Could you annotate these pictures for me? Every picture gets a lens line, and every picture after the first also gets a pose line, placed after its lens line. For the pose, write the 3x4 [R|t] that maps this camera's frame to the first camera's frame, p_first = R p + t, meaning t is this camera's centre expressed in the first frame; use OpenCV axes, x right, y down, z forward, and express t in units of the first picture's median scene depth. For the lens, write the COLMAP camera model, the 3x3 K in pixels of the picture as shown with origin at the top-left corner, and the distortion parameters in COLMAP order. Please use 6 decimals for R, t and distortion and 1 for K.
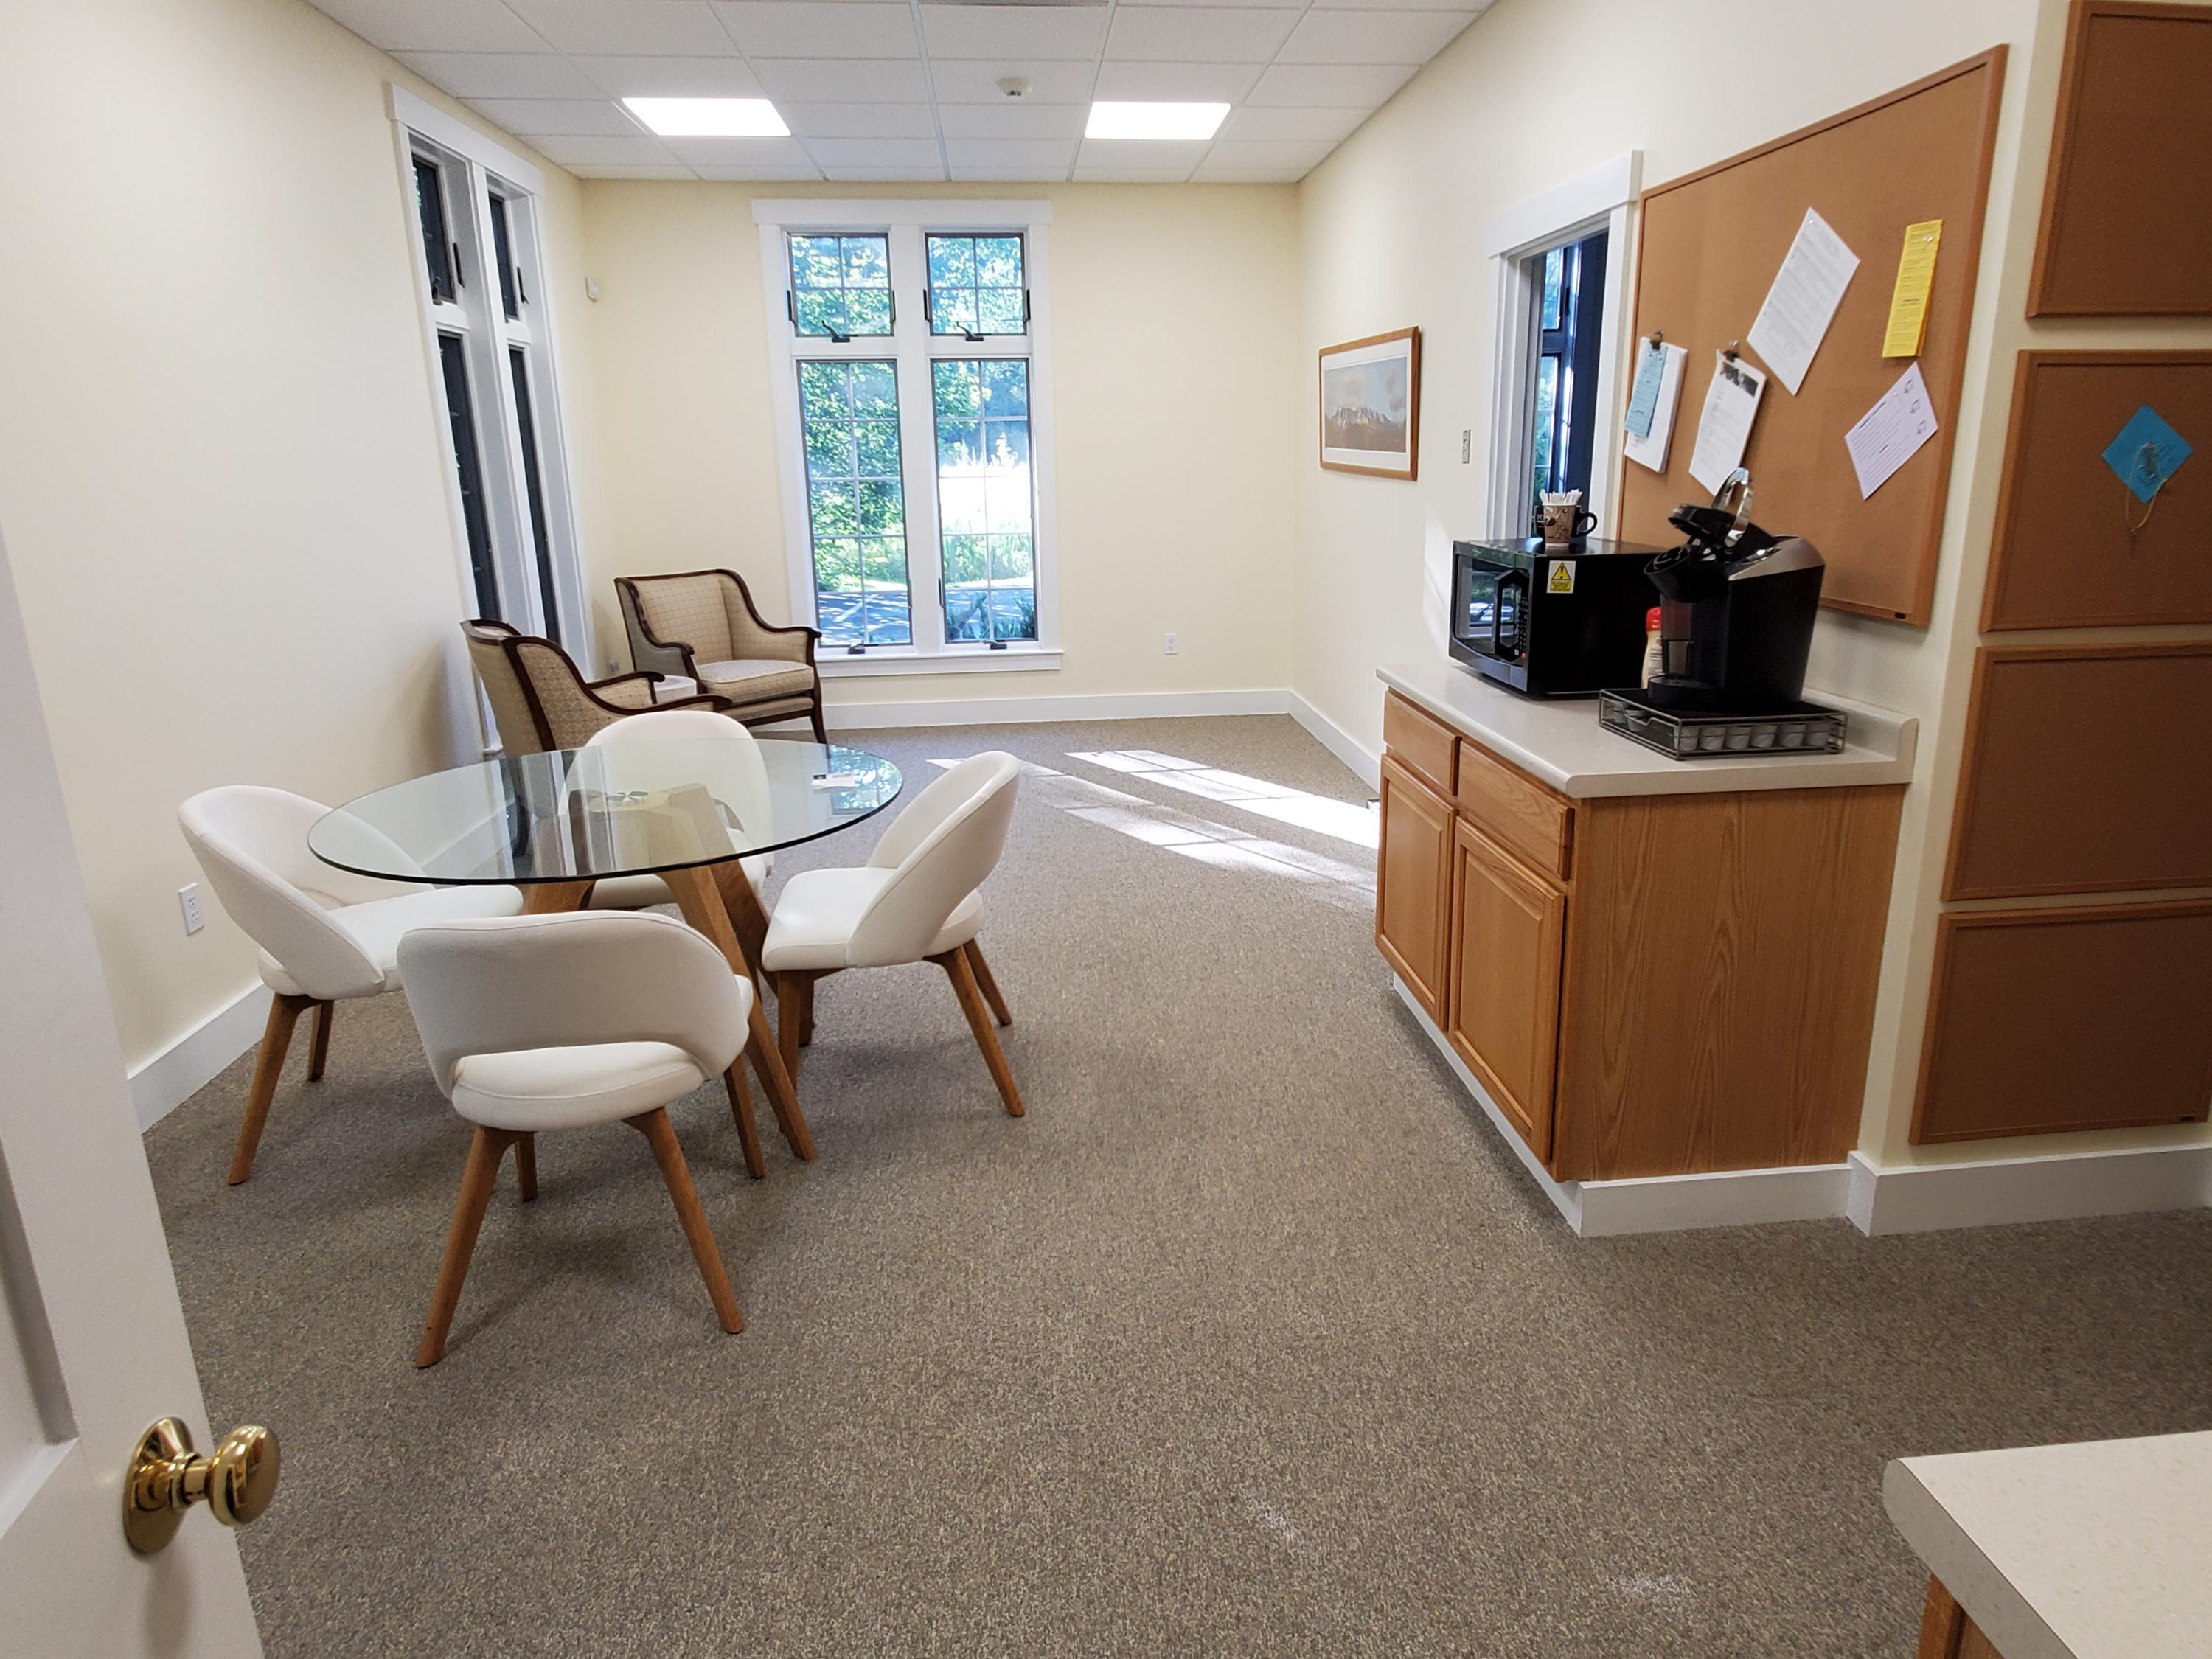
lens RADIAL K [[1355.7, 0, 1106.0], [0, 1355.7, 829.5], [0, 0, 1]] dist [-0.018056, -0.000346]
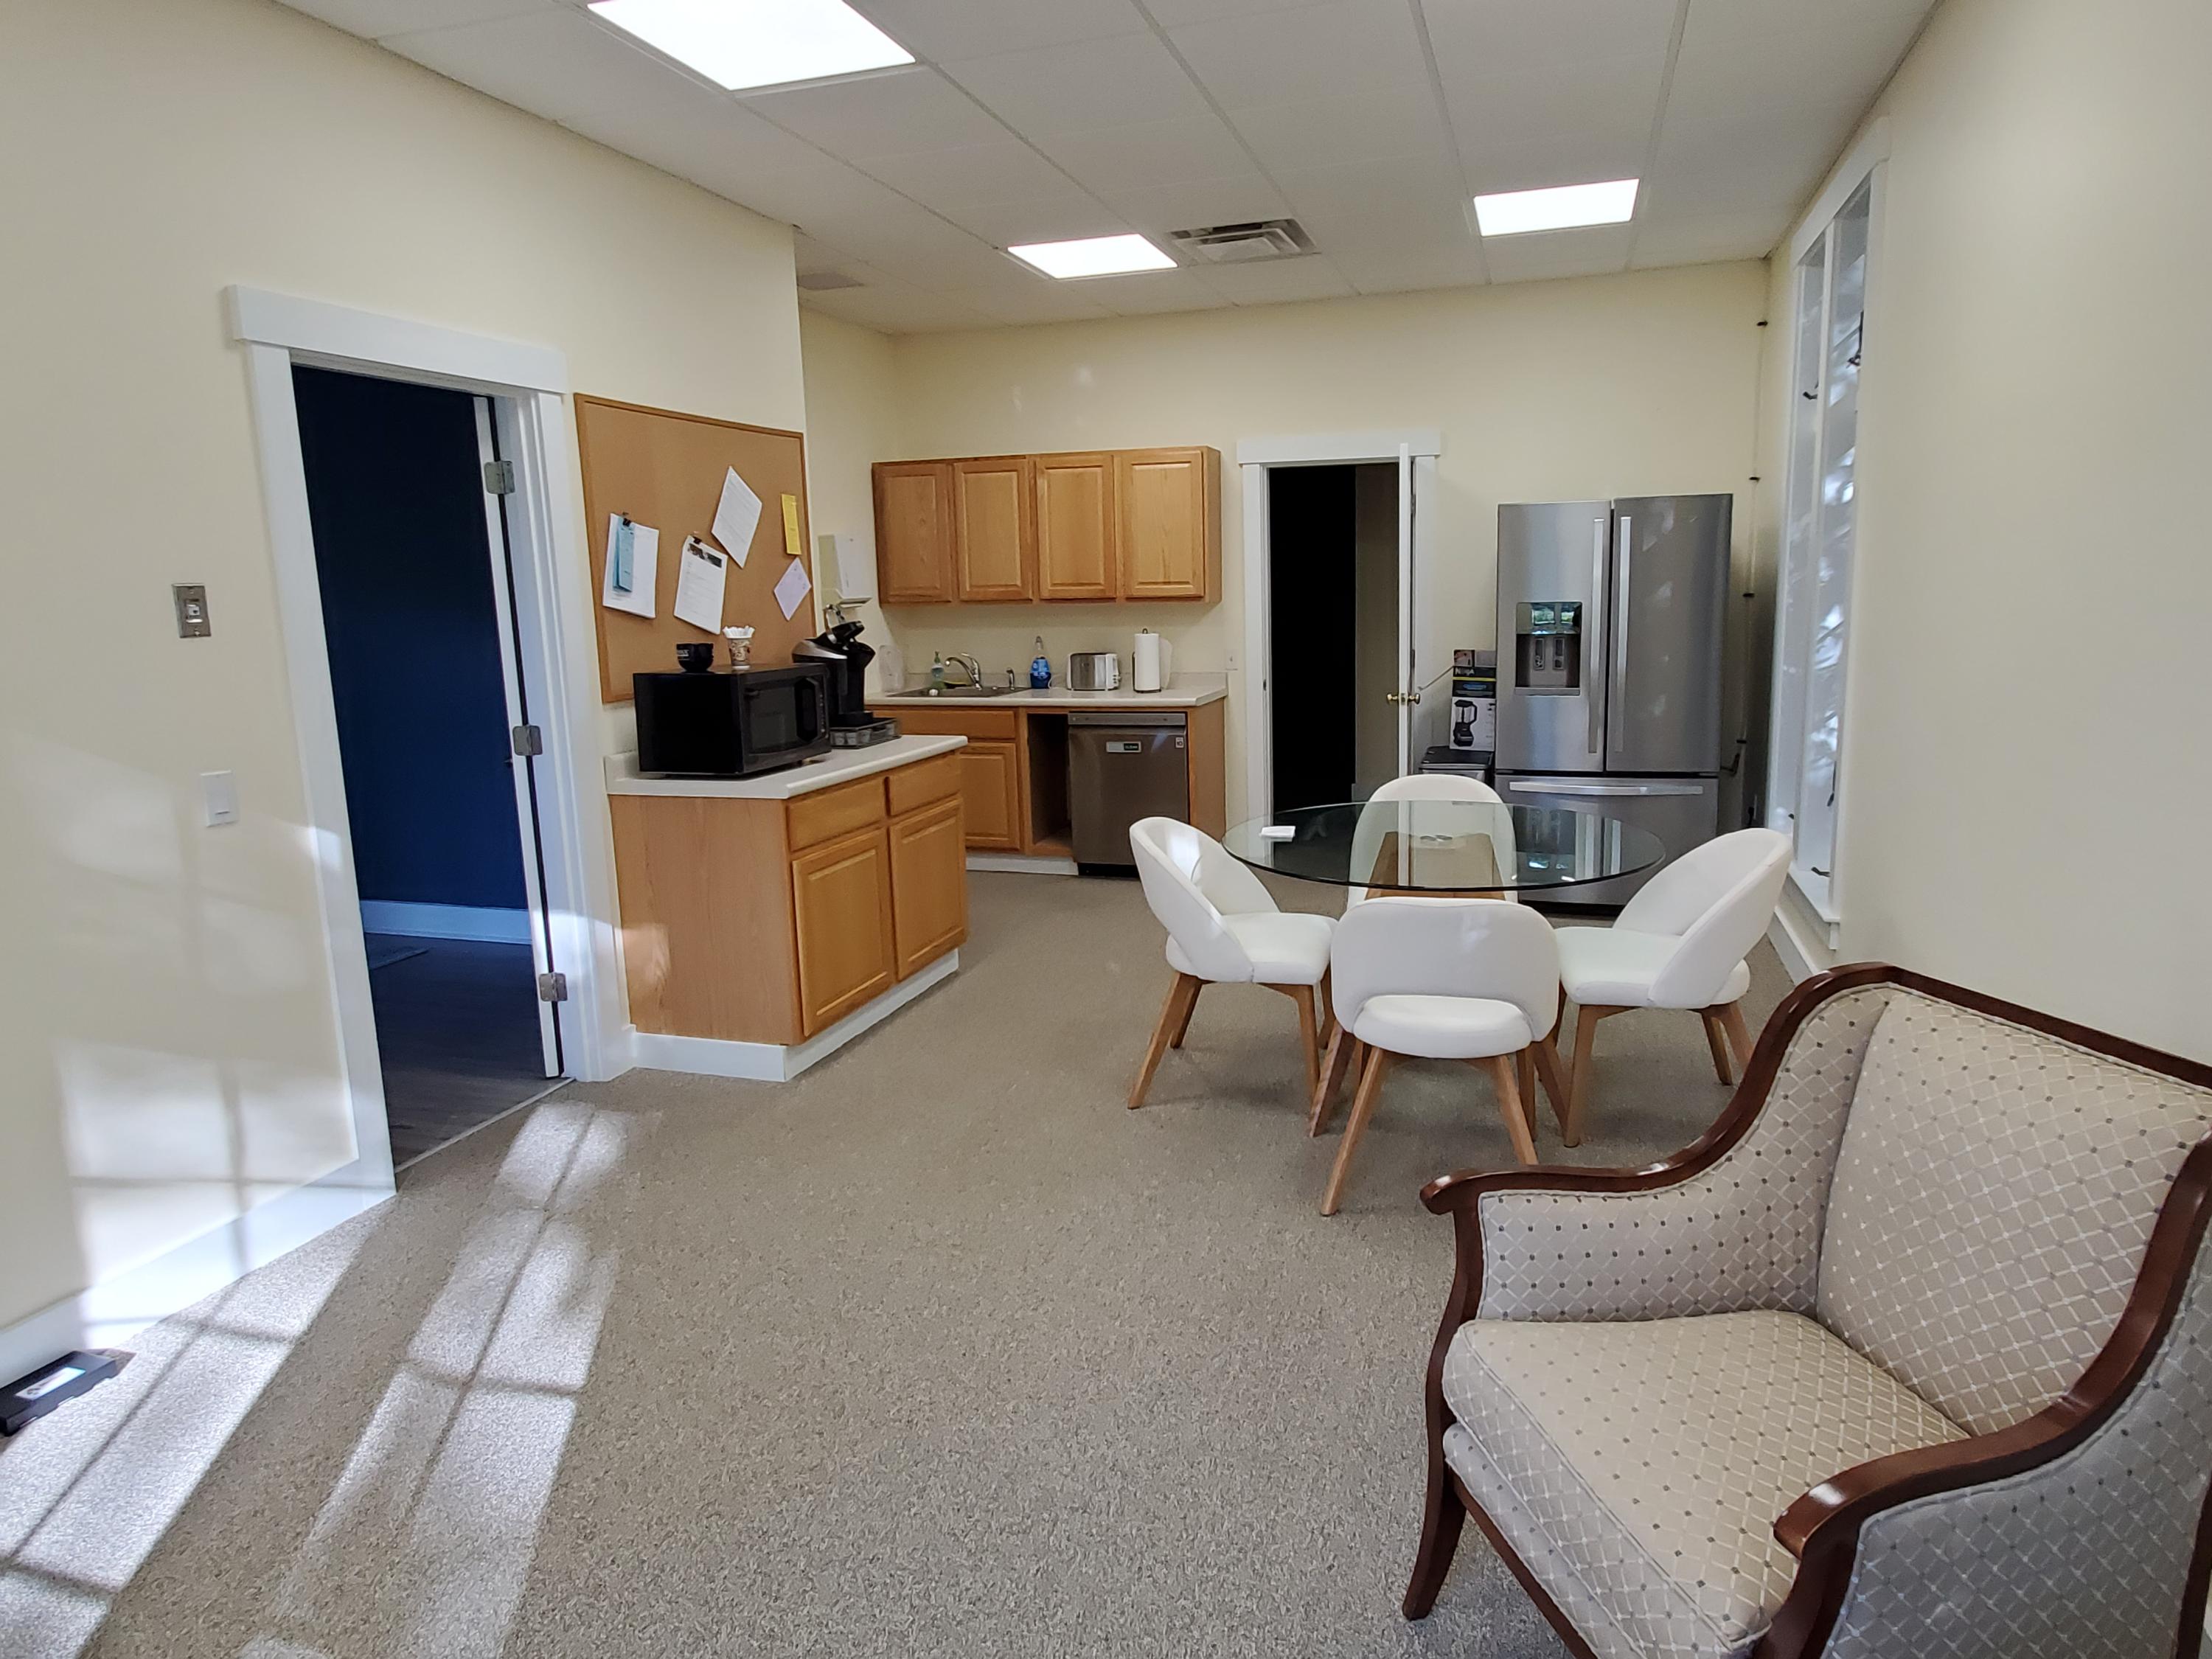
lens RADIAL K [[1355.7, 0, 1106.0], [0, 1355.7, 829.5], [0, 0, 1]] dist [-0.018056, -0.000346]
pose [[-0.921404, -0.028904, 0.387531, -0.588524], [0.144705, 0.899995, 0.411180, -0.634816], [-0.360661, 0.434940, -0.825076, 2.297197]]
